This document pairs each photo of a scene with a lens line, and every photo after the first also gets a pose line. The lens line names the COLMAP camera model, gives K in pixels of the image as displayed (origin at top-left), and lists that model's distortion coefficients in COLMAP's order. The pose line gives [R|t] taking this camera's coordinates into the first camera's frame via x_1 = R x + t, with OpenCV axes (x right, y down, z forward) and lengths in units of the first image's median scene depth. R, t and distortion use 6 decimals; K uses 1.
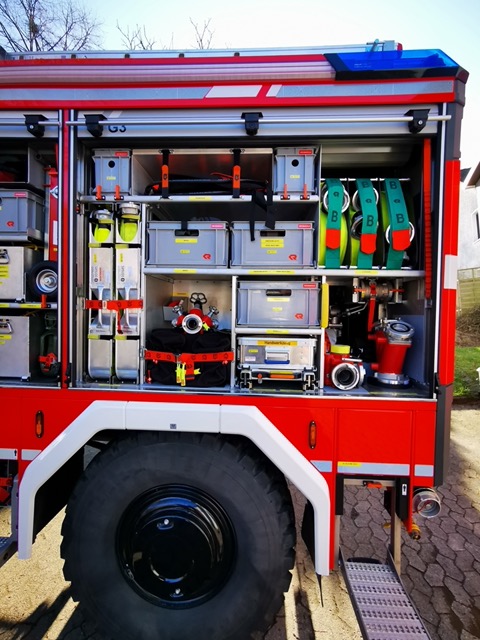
lens RADIAL K [[306.2, 0, 255.8], [0, 306.2, 336.1], [0, 0, 1]] dist [0.006388, 0.002314]
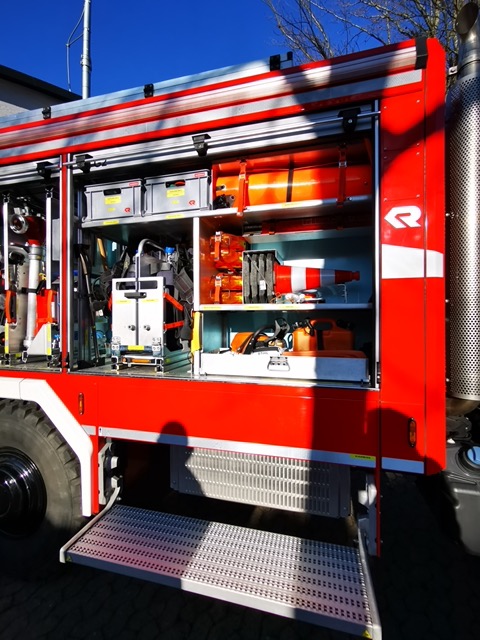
lens RADIAL K [[289.1, 0, 236.4], [0, 289.1, 321.5], [0, 0, 1]] dist [0.001517, -0.000097]
pose [[0.979211, -0.018309, -0.202015, 0.328683], [0.012773, 0.999507, -0.028673, 0.005667], [0.202440, 0.025497, 0.978963, -0.017677]]
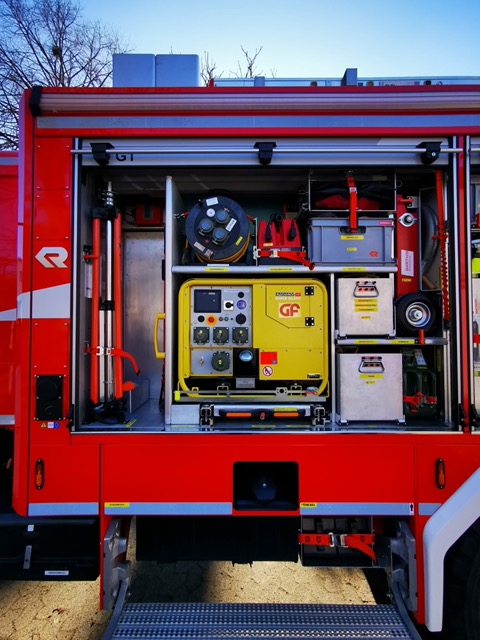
lens RADIAL K [[322.0, 0, 253.8], [0, 322.0, 354.3], [0, 0, 1]] dist [0.000140, -0.001349]
pose [[0.998097, -0.025476, 0.056161, -0.125870], [0.028105, 0.998521, -0.046530, -0.003083], [-0.054893, 0.048020, 0.997337, 0.007731]]
